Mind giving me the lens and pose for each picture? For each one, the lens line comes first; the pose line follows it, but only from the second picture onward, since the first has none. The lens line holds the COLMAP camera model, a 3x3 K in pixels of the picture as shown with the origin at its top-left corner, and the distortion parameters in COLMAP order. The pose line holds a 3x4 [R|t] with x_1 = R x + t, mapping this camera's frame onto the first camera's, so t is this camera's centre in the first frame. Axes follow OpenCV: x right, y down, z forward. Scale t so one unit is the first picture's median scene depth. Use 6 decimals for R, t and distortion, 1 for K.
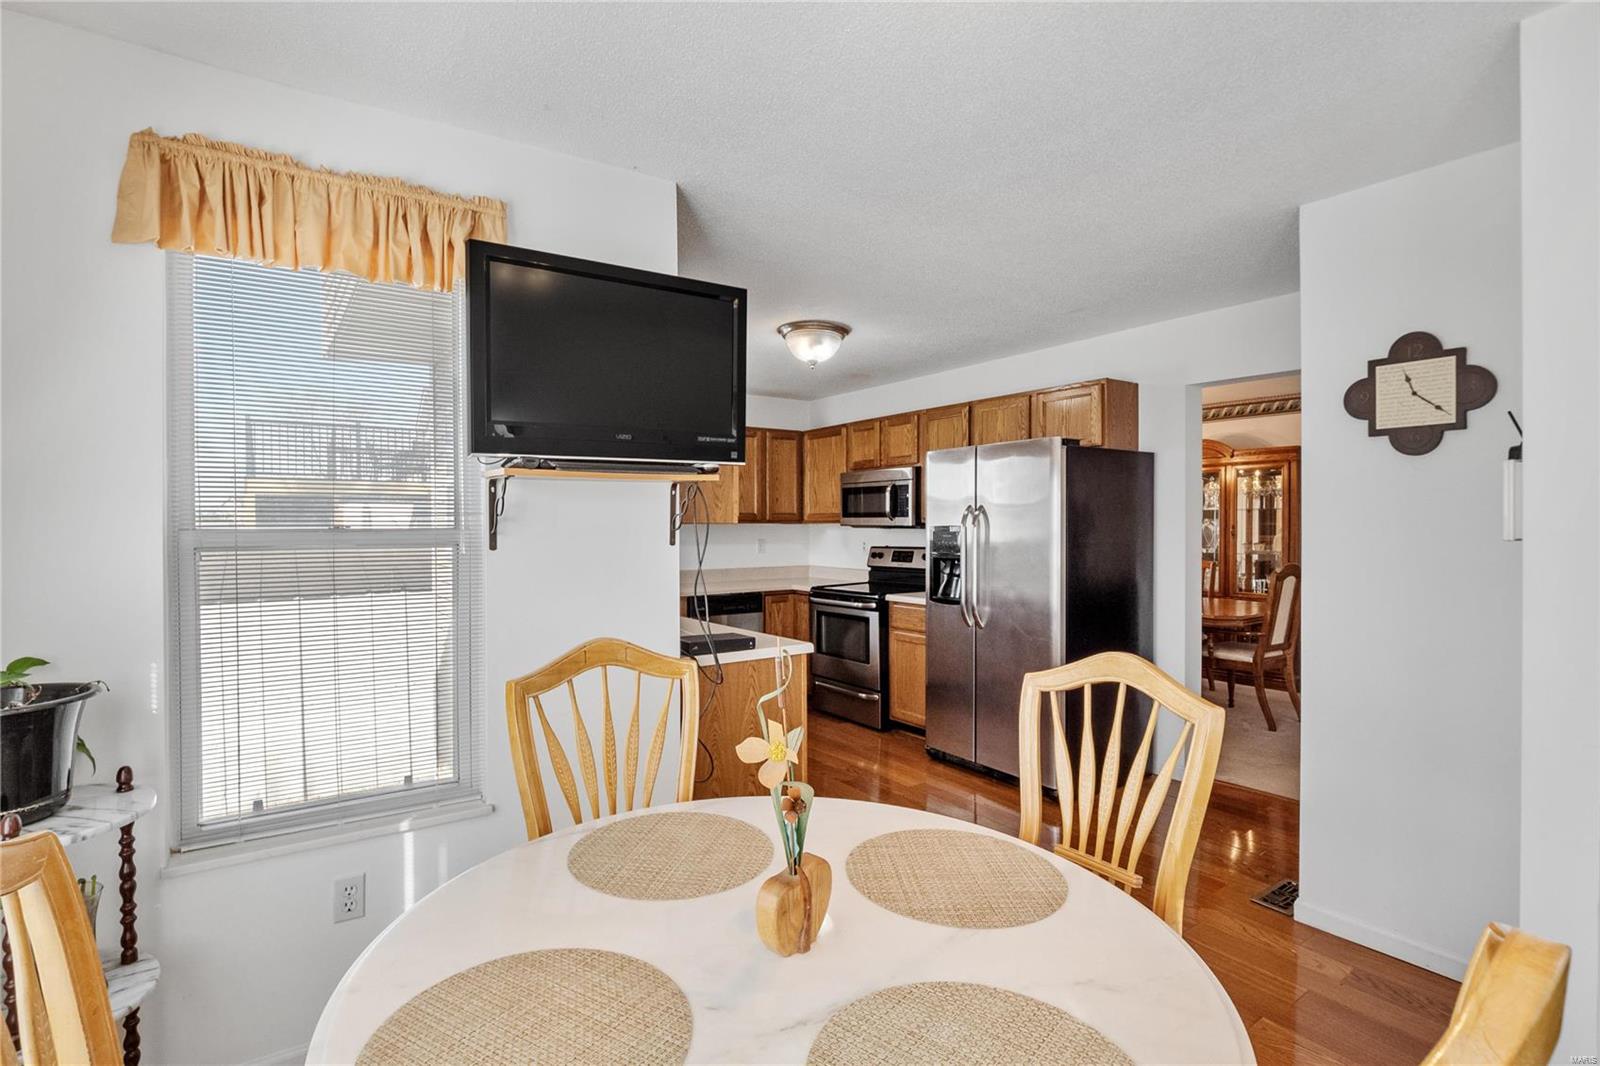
lens RADIAL K [[764.4, 0, 795.4], [0, 764.4, 547.8], [0, 0, 1]] dist [-0.015387, -0.000605]
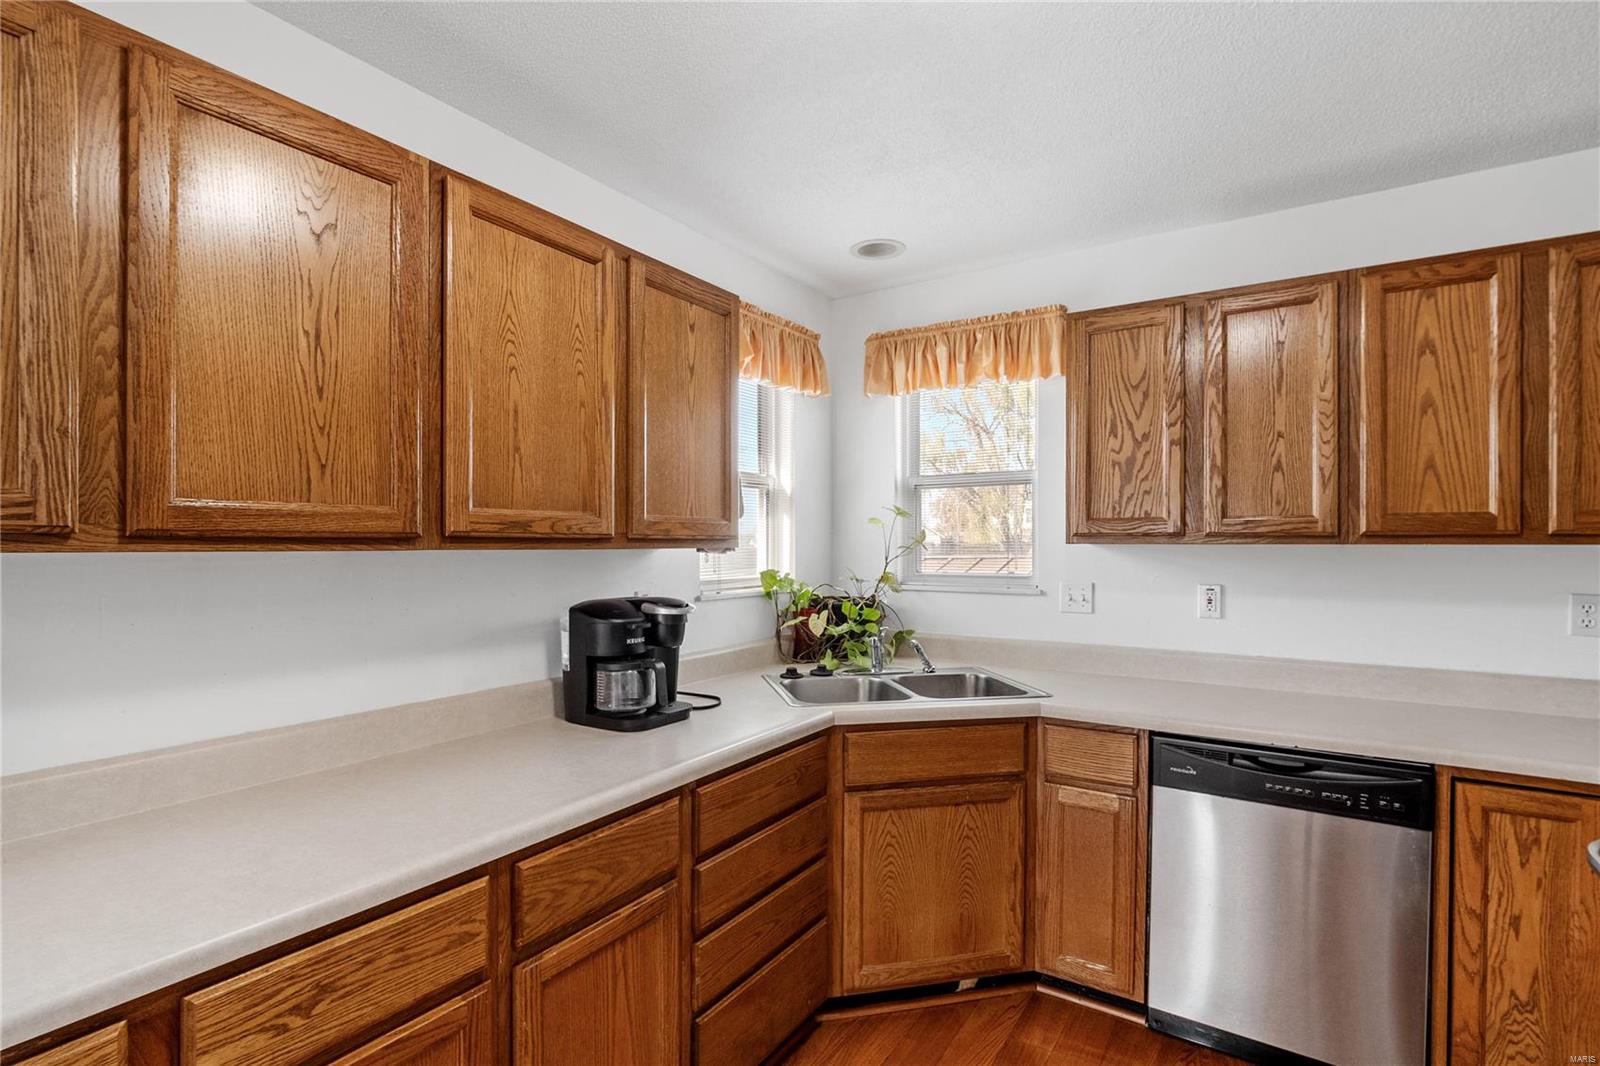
lens RADIAL K [[764.4, 0, 795.4], [0, 764.4, 547.8], [0, 0, 1]] dist [-0.015387, -0.000605]
pose [[0.370488, 0.008591, -0.928798, 0.141948], [-0.031802, 0.999488, -0.003440, -0.020961], [0.928293, 0.030812, 0.370571, 0.644738]]
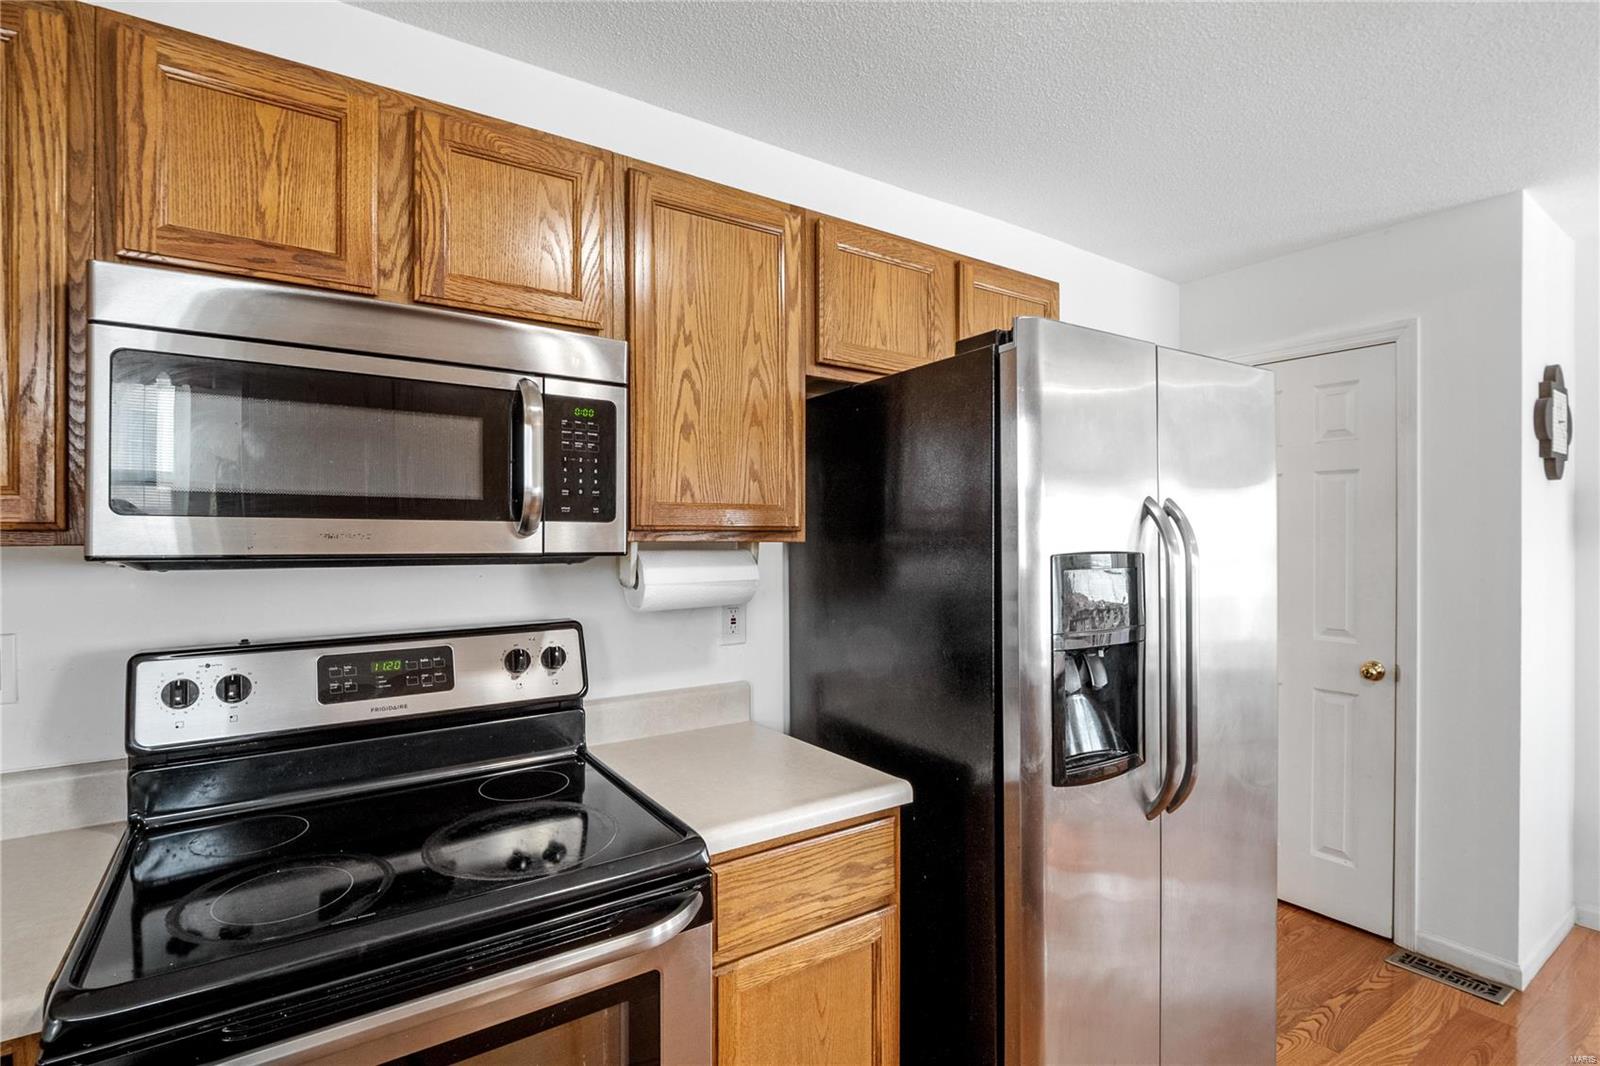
lens RADIAL K [[764.4, 0, 795.4], [0, 764.4, 547.8], [0, 0, 1]] dist [-0.015387, -0.000605]
pose [[-0.001709, -0.006895, 0.999975, -0.117820], [0.037722, 0.999264, 0.006954, -0.027620], [-0.999287, 0.037733, -0.001447, 0.851065]]
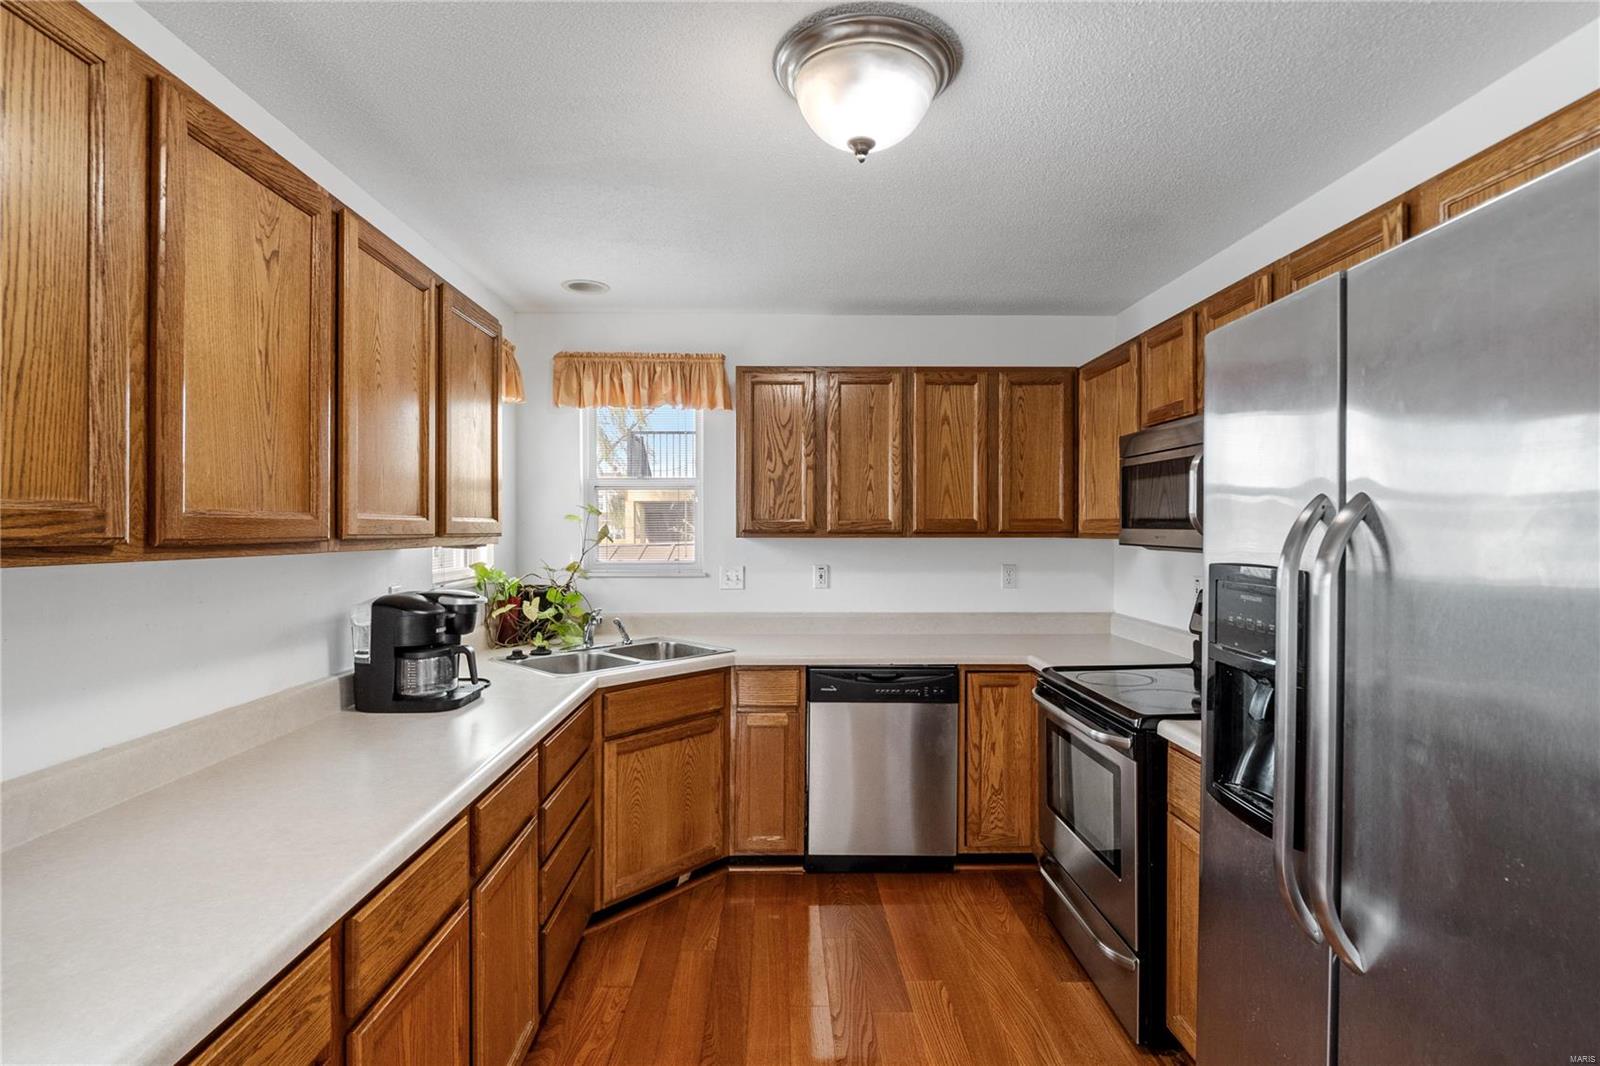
lens RADIAL K [[779.7, 0, 796.8], [0, 779.7, 538.1], [0, 0, 1]] dist [0.001020, -0.020179]
pose [[0.841747, 0.009173, -0.539794, 0.155349], [-0.019943, 0.999702, -0.014109, -0.021871], [0.539503, 0.022641, 0.841679, 0.473595]]
